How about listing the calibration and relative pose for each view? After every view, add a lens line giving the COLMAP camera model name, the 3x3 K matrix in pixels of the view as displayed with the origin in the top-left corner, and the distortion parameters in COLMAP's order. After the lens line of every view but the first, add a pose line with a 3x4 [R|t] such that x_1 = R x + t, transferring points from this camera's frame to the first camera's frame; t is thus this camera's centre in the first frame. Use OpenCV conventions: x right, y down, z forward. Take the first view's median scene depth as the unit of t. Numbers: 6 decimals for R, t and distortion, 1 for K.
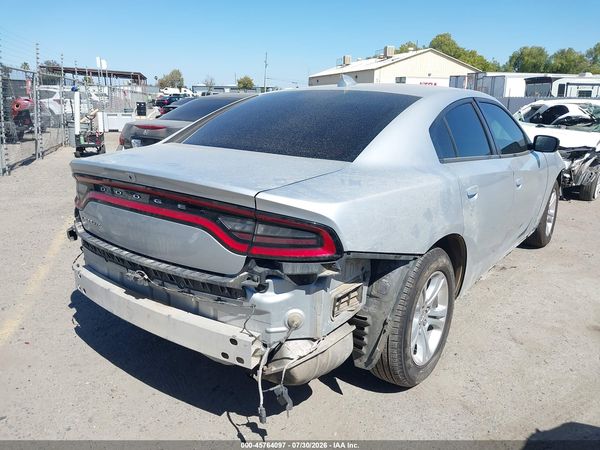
lens RADIAL K [[480.6, 0, 297.6], [0, 480.6, 223.2], [0, 0, 1]] dist [0.015246, -0.026265]
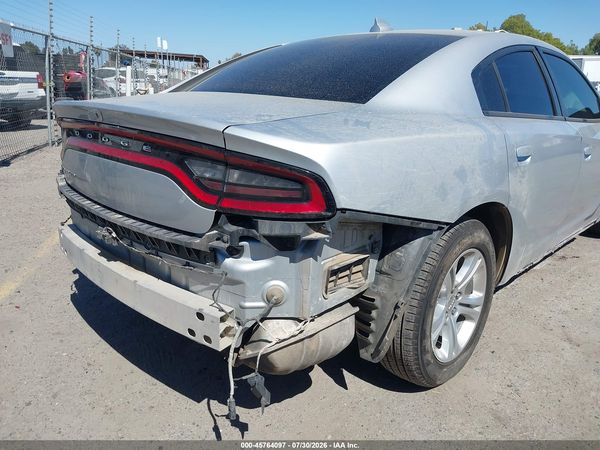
lens RADIAL K [[480.6, 0, 303.0], [0, 480.6, 227.5], [0, 0, 1]] dist [0.015246, -0.026265]
pose [[0.993481, 0.045497, -0.104523, 0.100305], [-0.041874, 0.998452, 0.036601, 0.051395], [0.106026, -0.031985, 0.993849, 0.185651]]
